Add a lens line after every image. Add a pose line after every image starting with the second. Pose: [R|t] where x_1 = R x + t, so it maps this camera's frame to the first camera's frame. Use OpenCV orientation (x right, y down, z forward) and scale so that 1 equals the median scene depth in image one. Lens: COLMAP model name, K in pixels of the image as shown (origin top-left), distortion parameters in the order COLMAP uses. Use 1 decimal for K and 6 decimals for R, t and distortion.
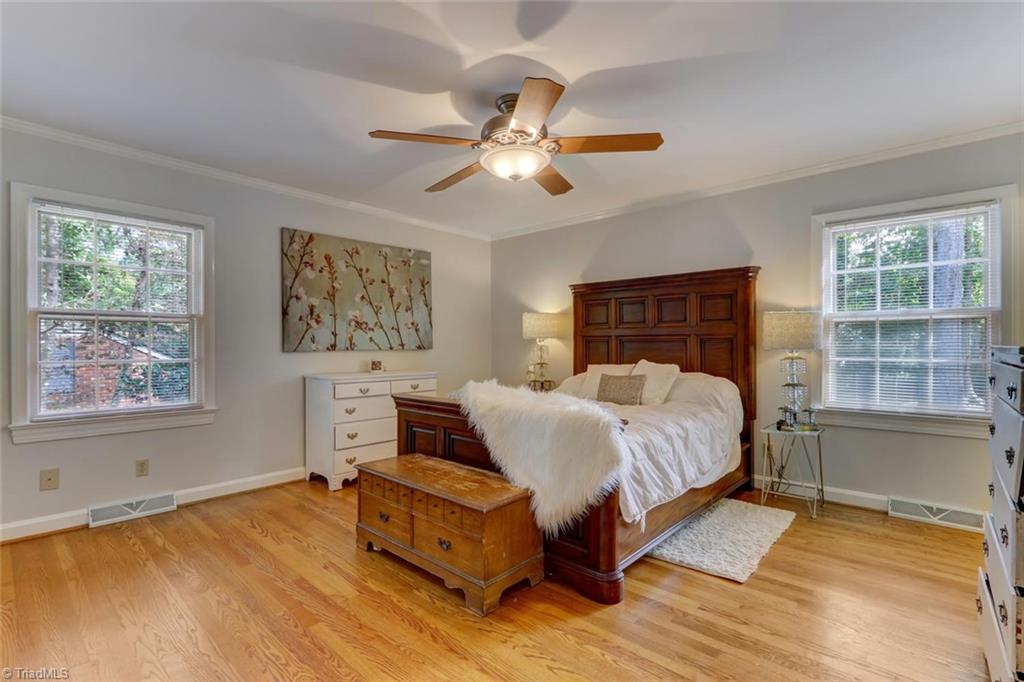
lens RADIAL K [[468.0, 0, 512.0], [0, 468.0, 341.0], [0, 0, 1]] dist [-0.000118, 0.000094]
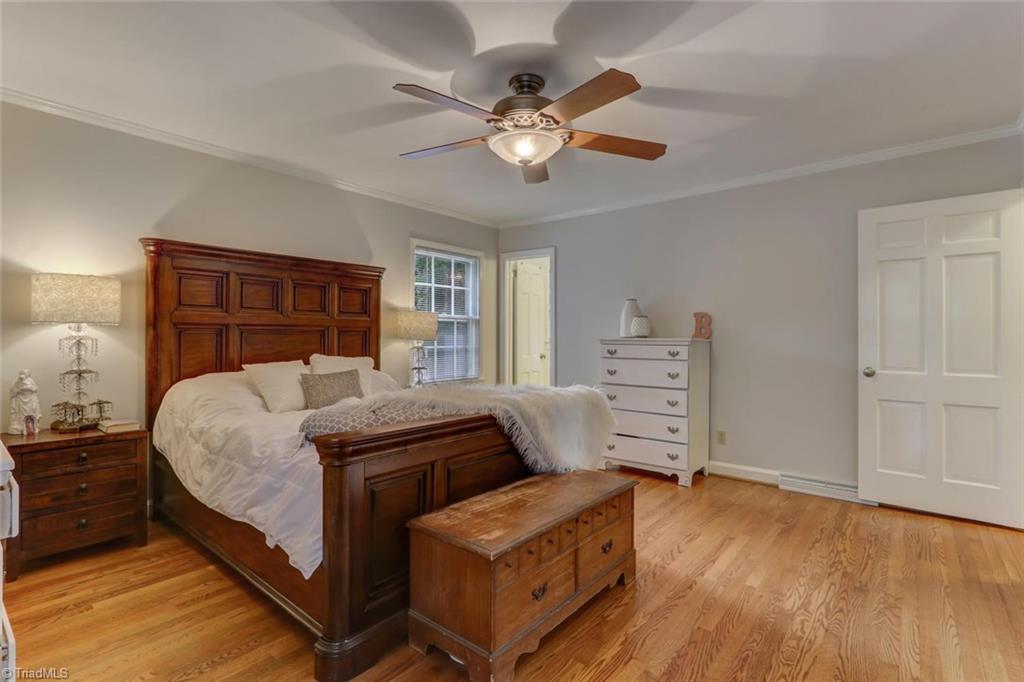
lens RADIAL K [[482.2, 0, 512.0], [0, 482.2, 341.0], [0, 0, 1]] dist [-0.002756, -0.000423]
pose [[-0.042633, -0.000023, 0.999091, -0.796268], [-0.009589, 0.999954, -0.000387, 0.016361], [-0.999045, -0.009597, -0.042632, 0.893159]]
